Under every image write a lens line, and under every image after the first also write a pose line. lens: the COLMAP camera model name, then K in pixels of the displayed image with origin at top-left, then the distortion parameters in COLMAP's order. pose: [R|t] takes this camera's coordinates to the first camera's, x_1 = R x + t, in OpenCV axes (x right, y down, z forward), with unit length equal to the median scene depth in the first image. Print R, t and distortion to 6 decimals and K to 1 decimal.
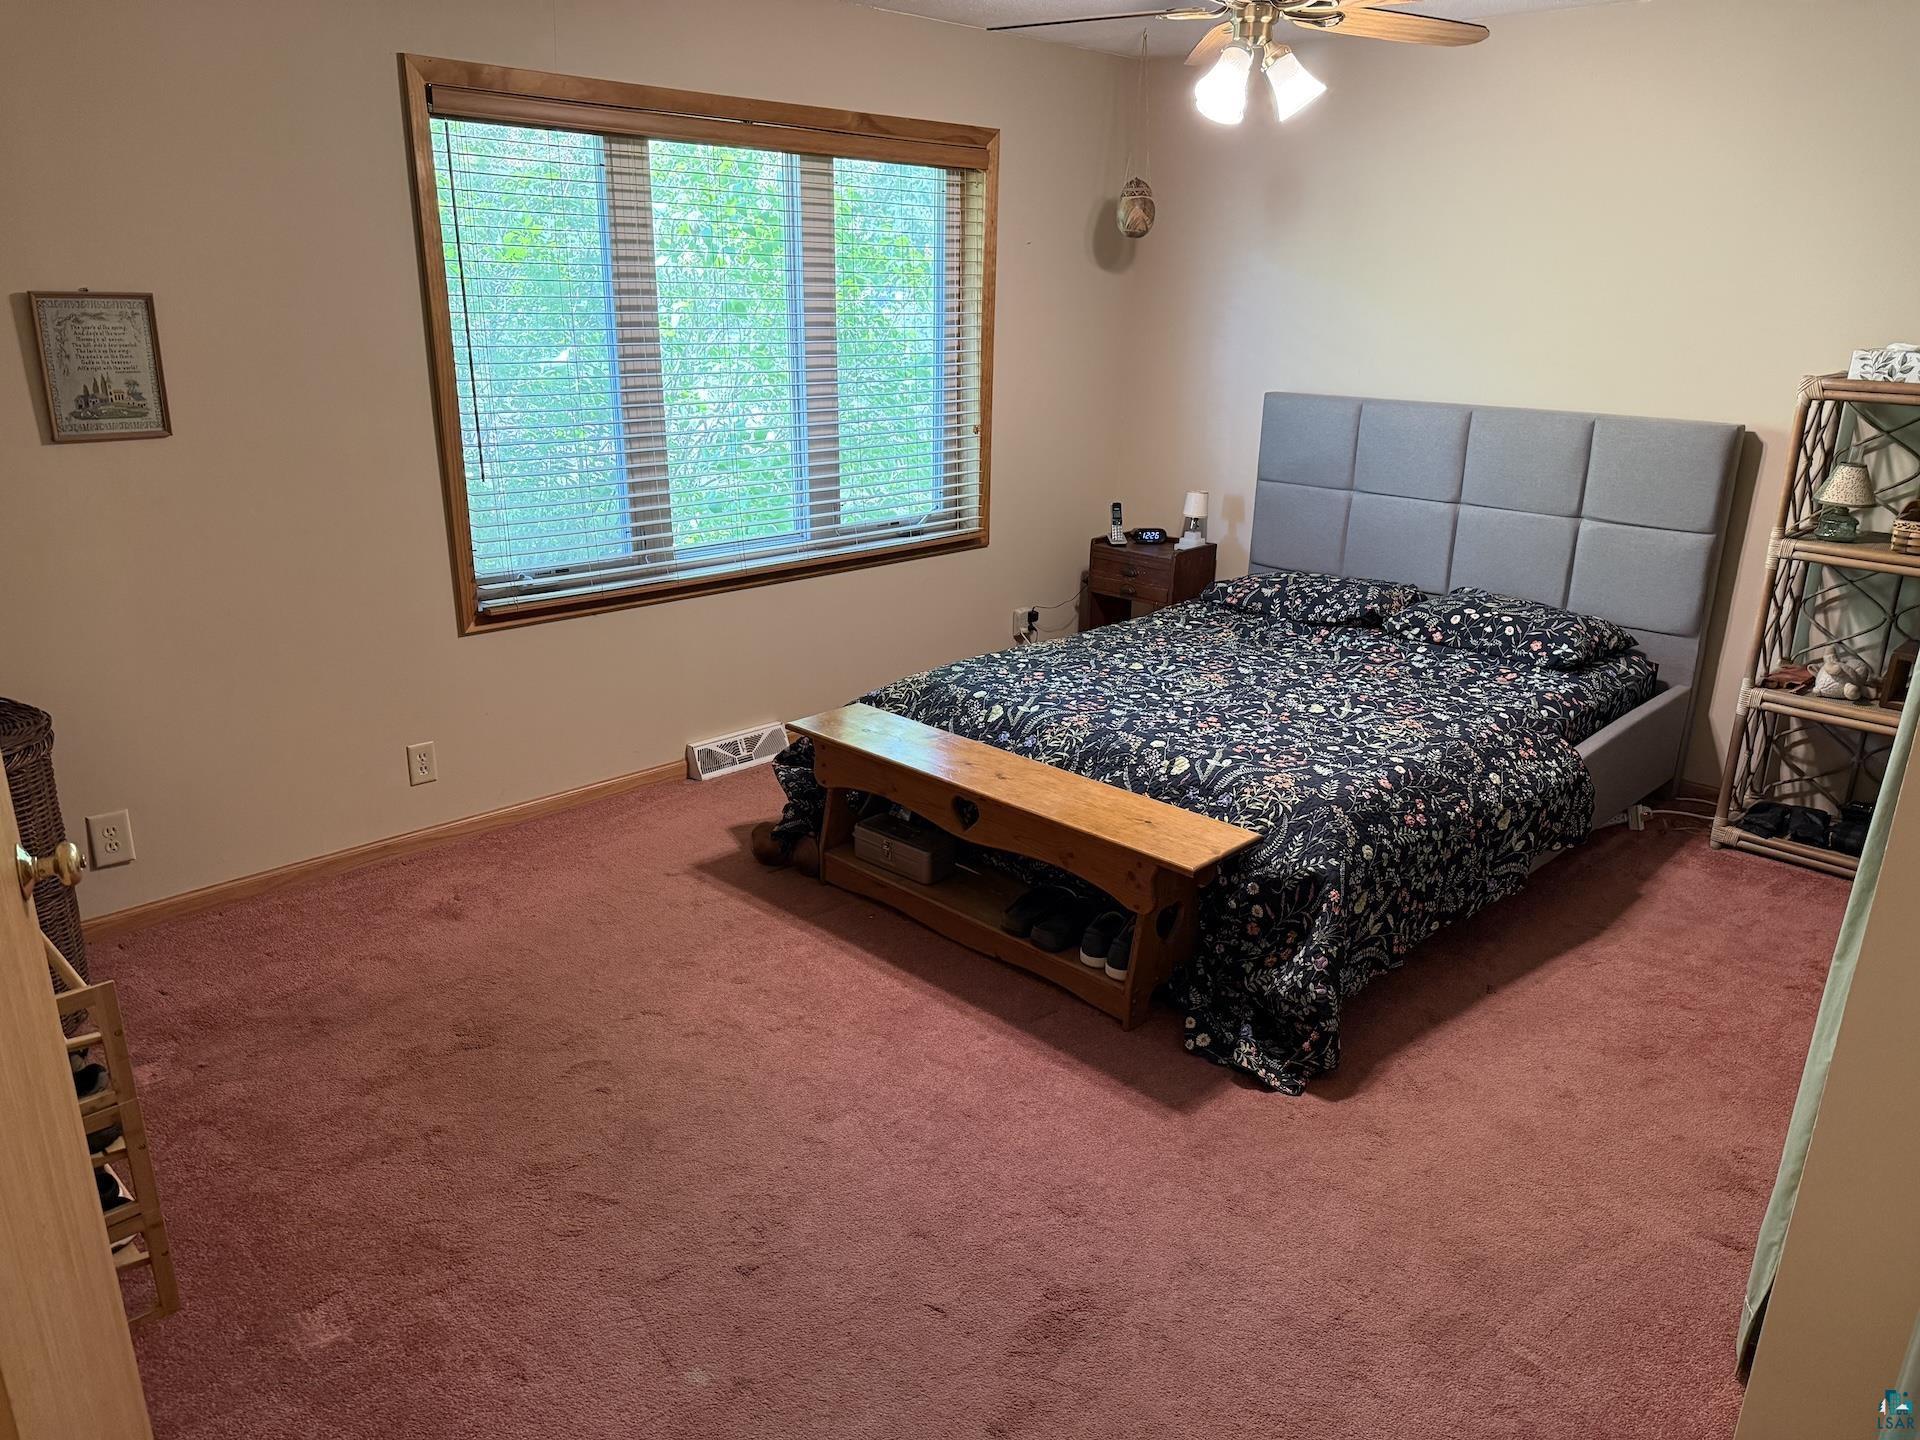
lens RADIAL K [[1352.2, 0, 951.6], [0, 1352.2, 733.6], [0, 0, 1]] dist [0.055519, -0.062509]
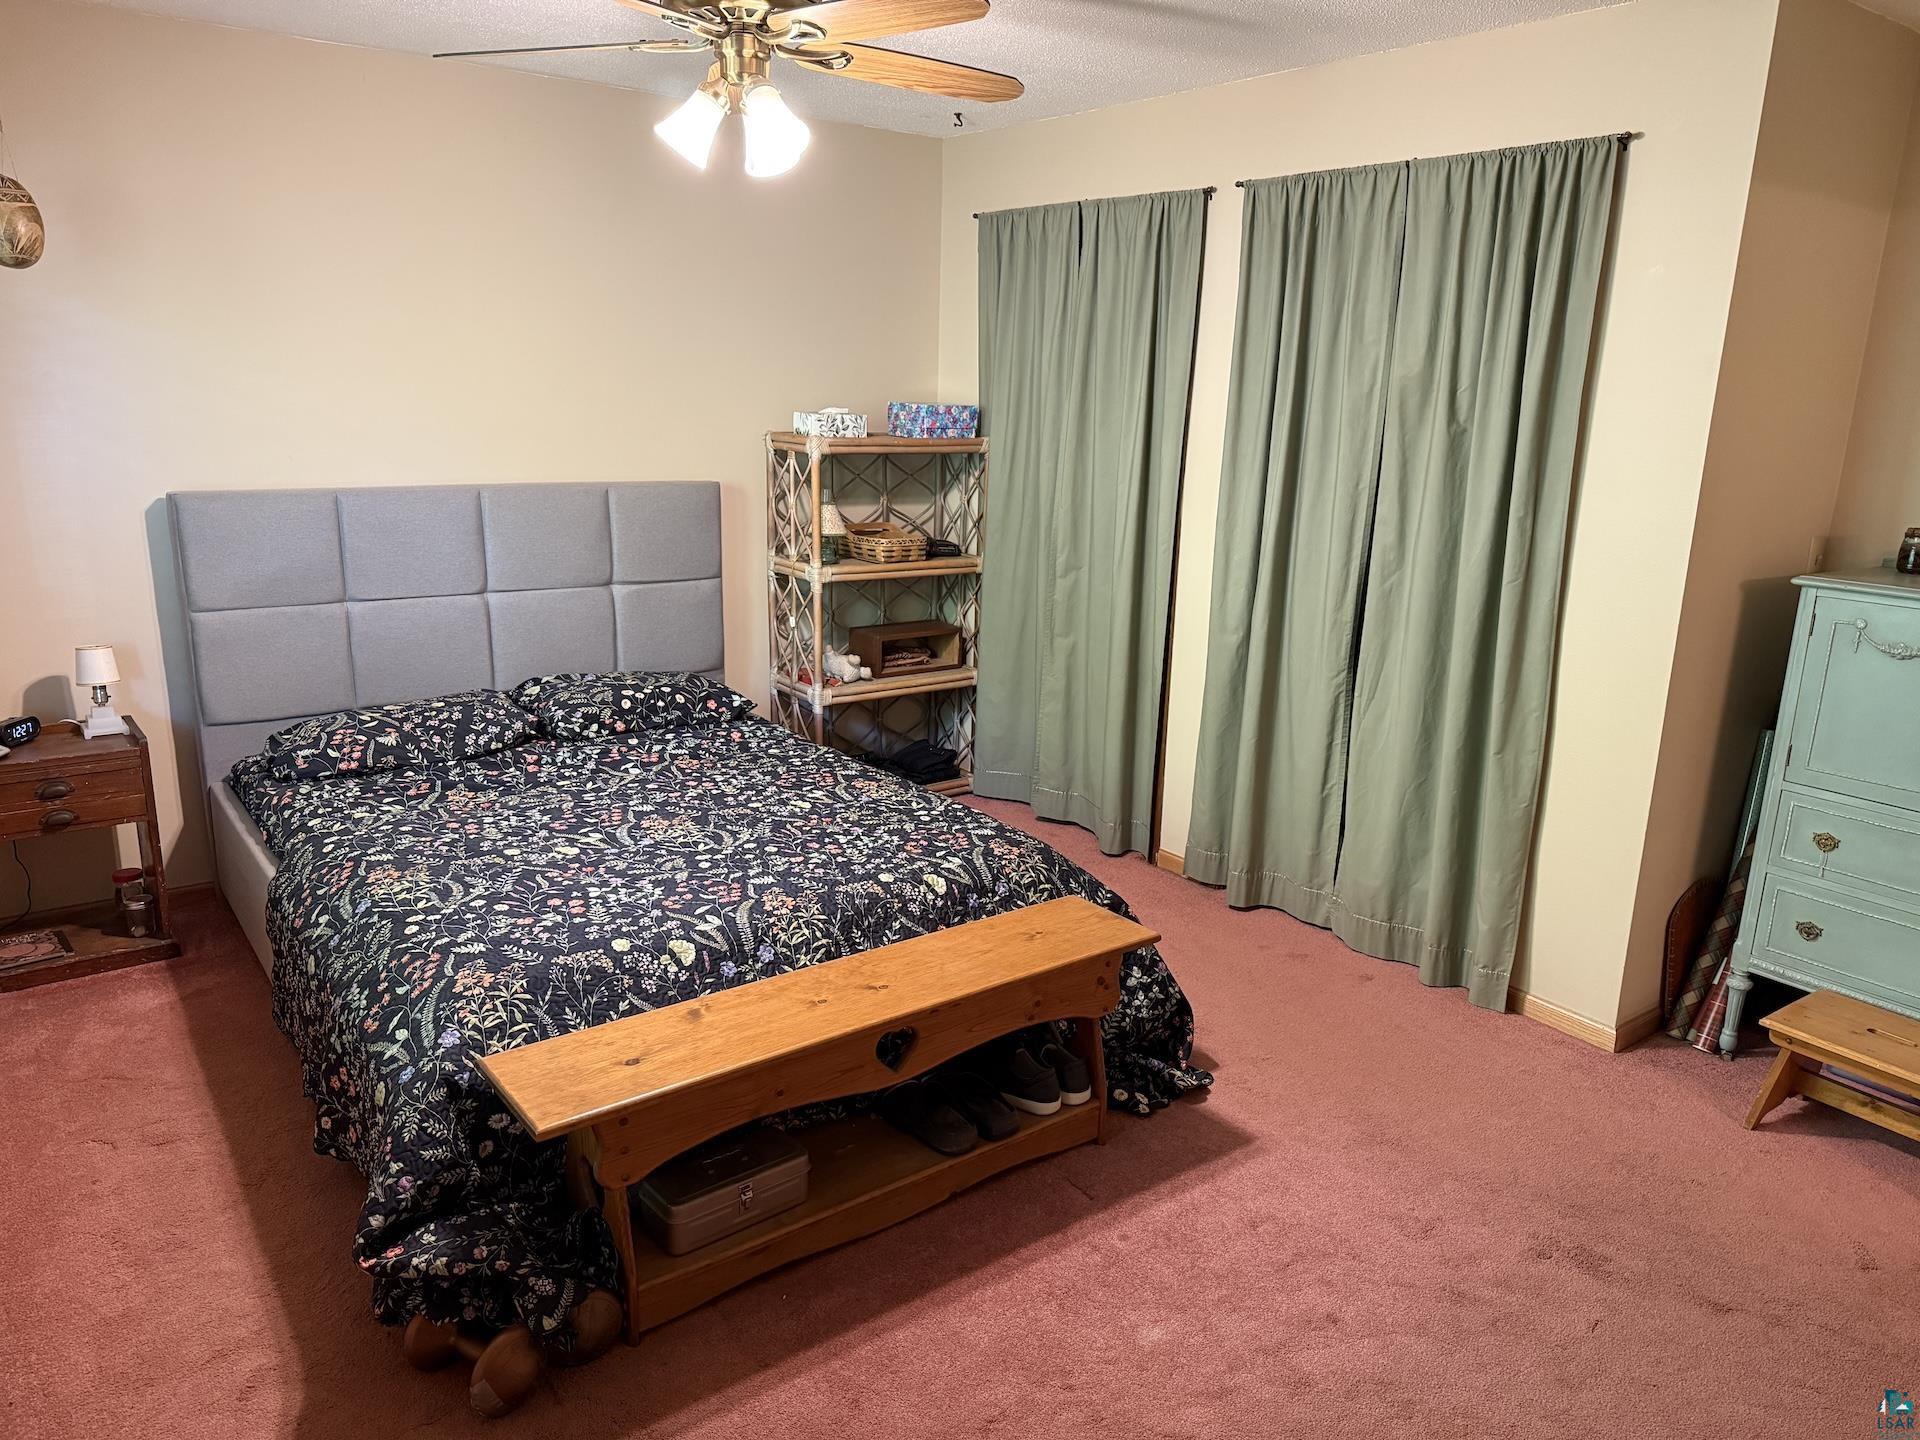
lens RADIAL K [[1352.2, 0, 963.4], [0, 1352.2, 723.2], [0, 0, 1]] dist [0.055519, -0.062509]
pose [[0.121198, -0.244614, 0.962016, -0.567221], [0.289535, 0.935728, 0.201453, -0.213867], [-0.949463, 0.254122, 0.184232, 0.672174]]
